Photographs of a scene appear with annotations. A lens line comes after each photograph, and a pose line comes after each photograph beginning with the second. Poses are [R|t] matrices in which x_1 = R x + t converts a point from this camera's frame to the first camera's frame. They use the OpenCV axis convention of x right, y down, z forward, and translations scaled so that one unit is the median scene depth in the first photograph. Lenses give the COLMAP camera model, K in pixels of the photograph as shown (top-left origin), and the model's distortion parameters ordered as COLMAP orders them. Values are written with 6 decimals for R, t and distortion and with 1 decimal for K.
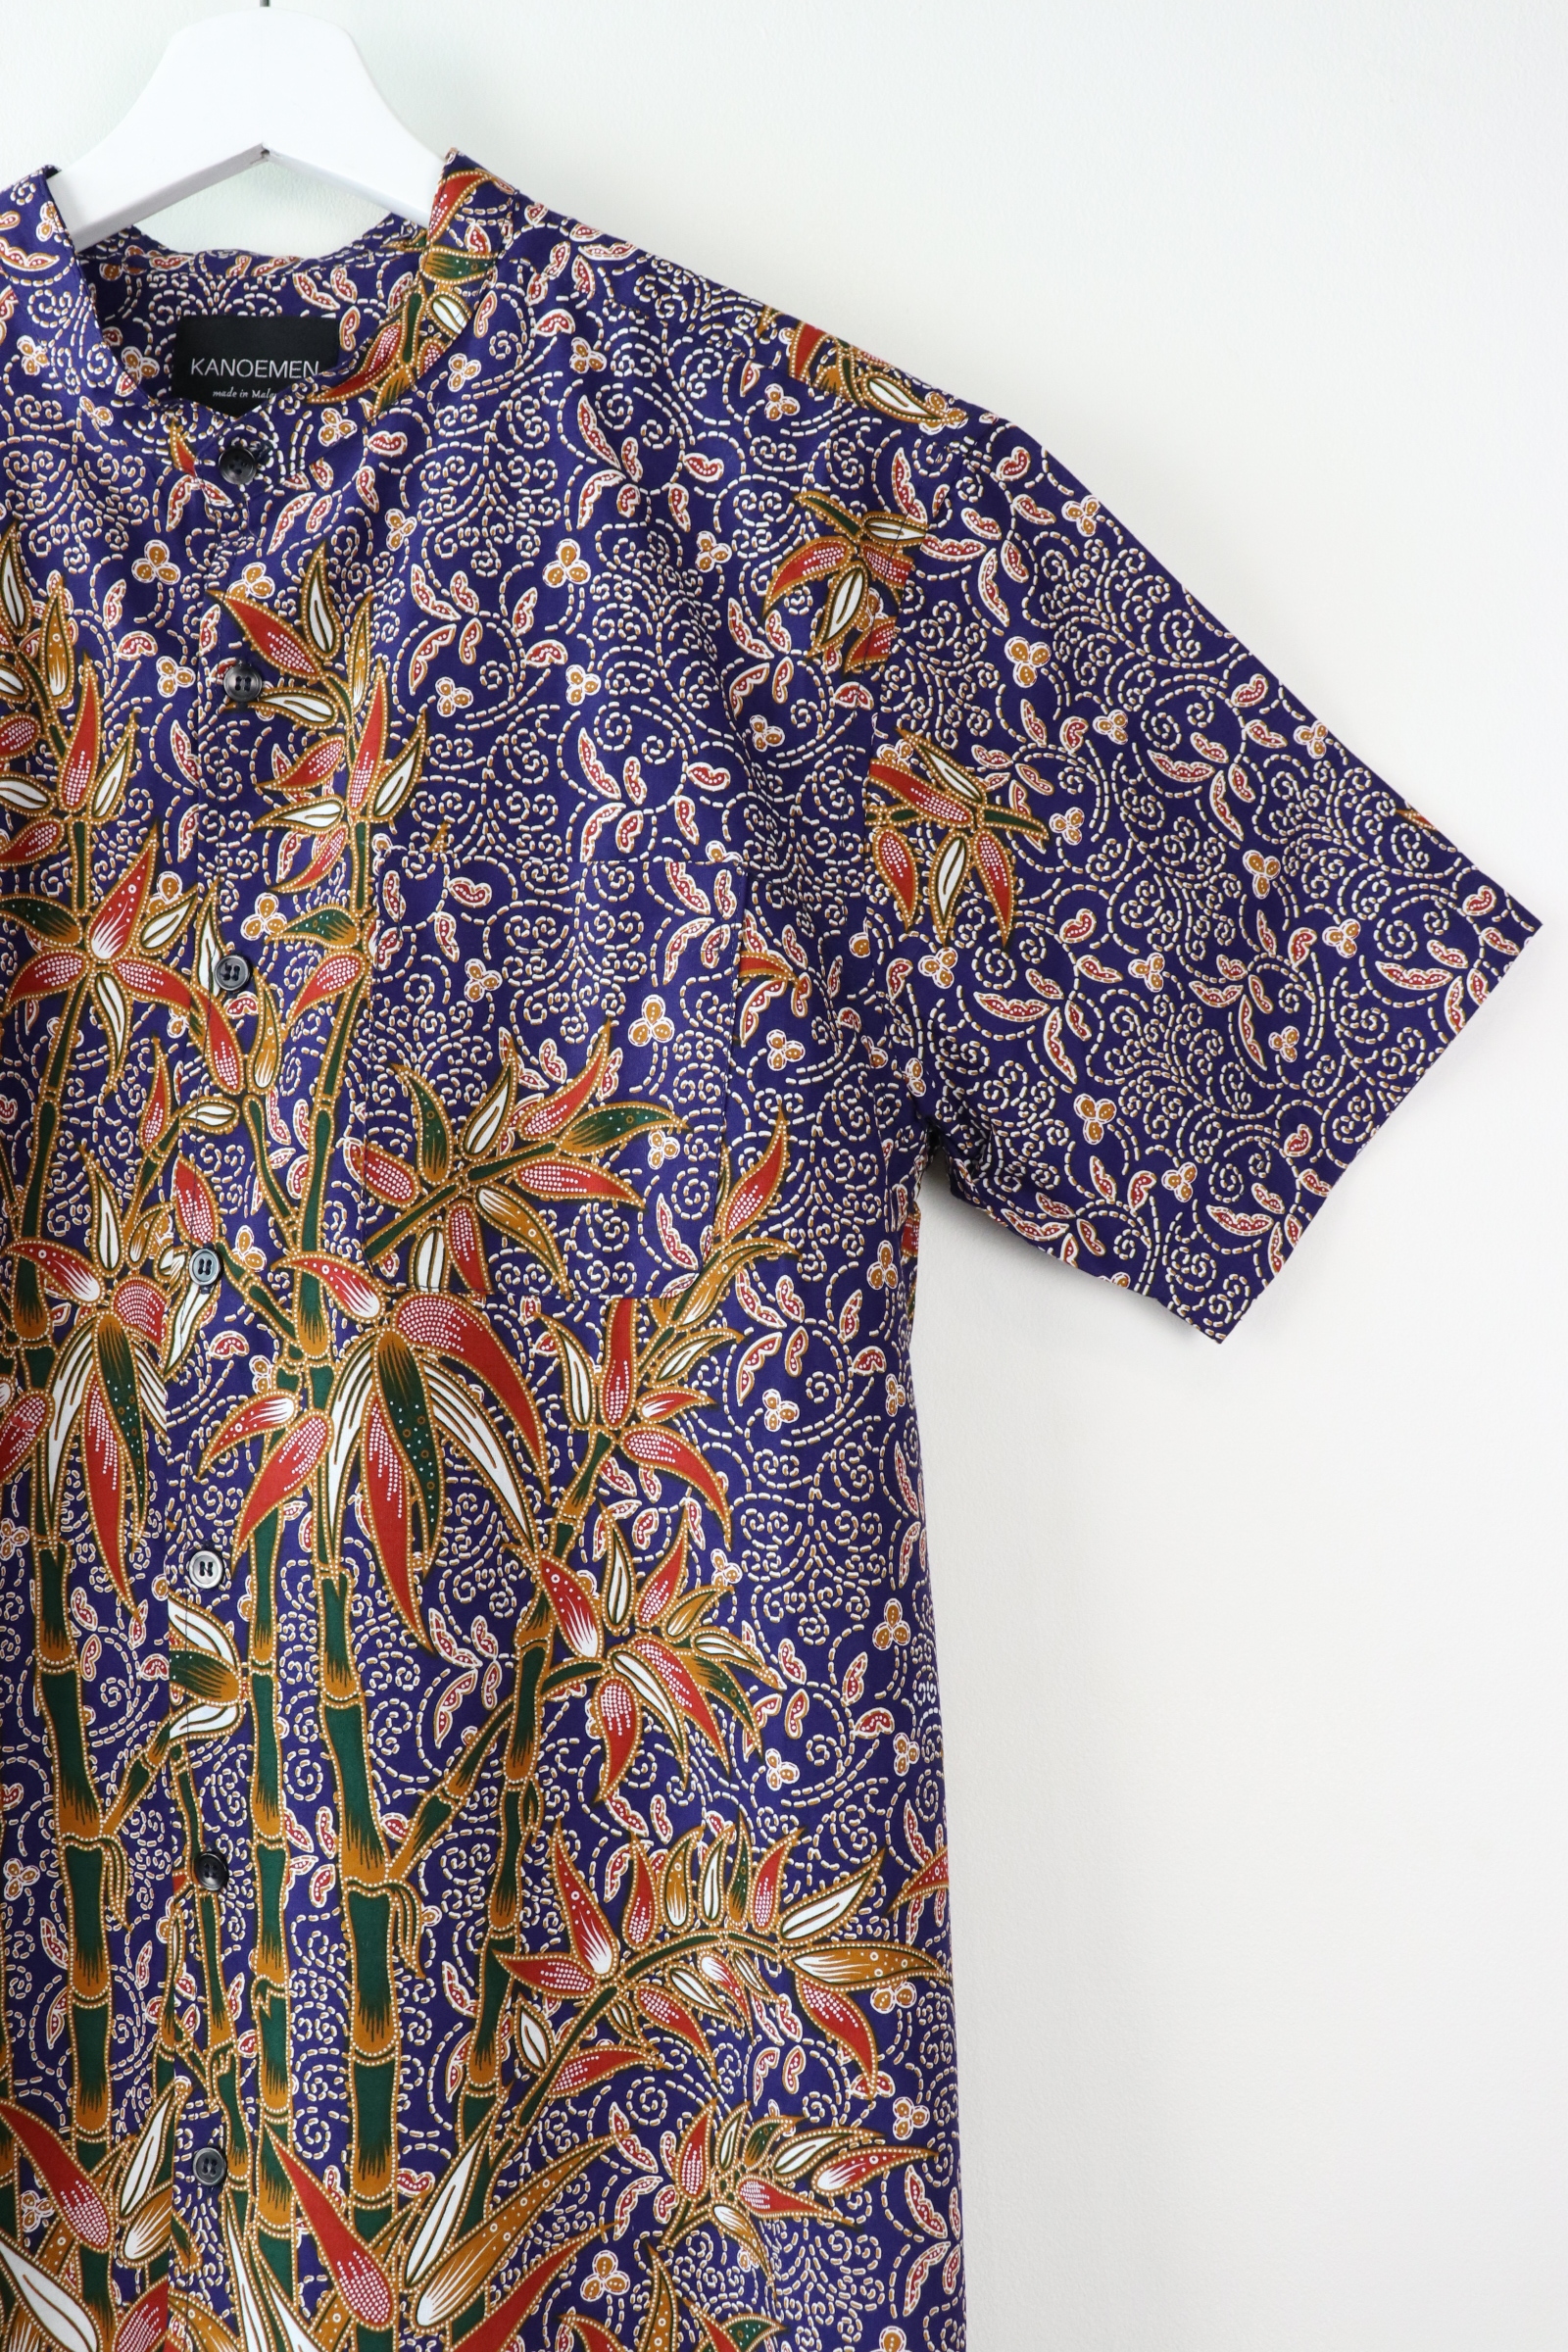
lens RADIAL K [[2212.6, 0, 781.7], [0, 2212.6, 1162.5], [0, 0, 1]] dist [-0.166775, 0.197159]
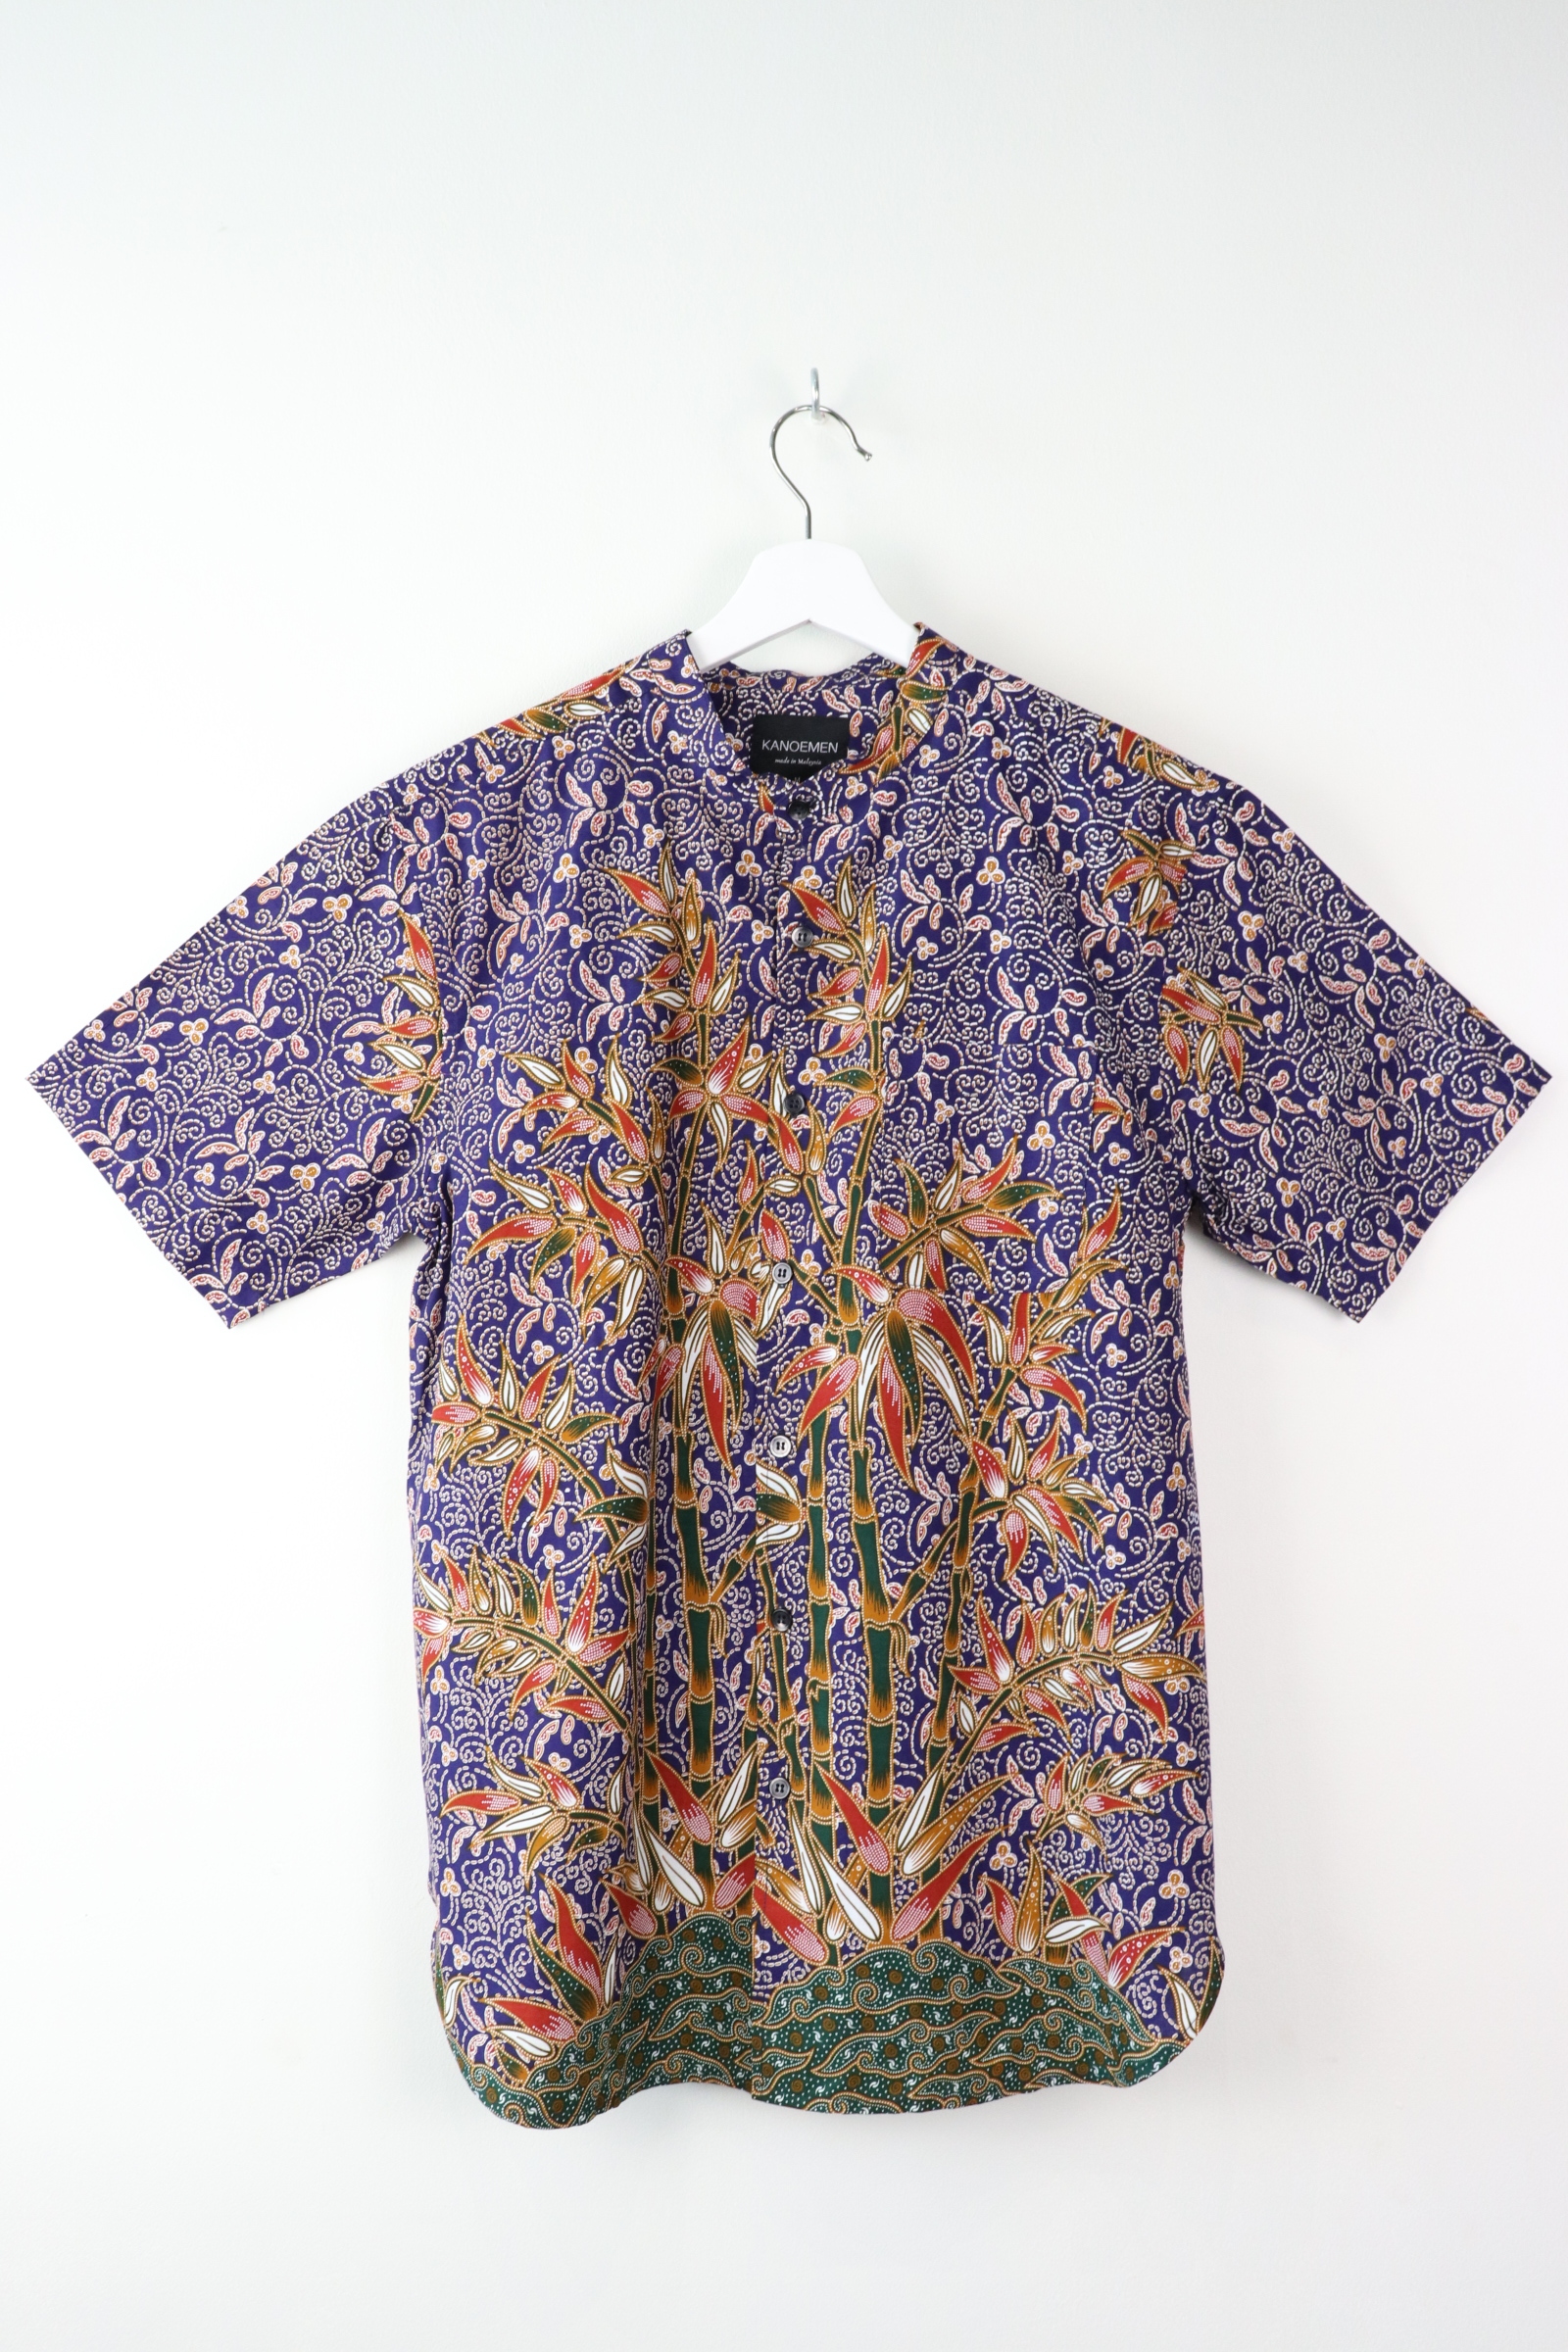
lens RADIAL K [[2212.6, 0, 781.7], [0, 2212.6, 1162.5], [0, 0, 1]] dist [-0.166775, 0.197159]
pose [[0.999293, 0.009392, -0.036405, -0.199531], [-0.009727, 0.999912, -0.009030, -0.024462], [0.036317, 0.009378, 0.999296, -0.762343]]
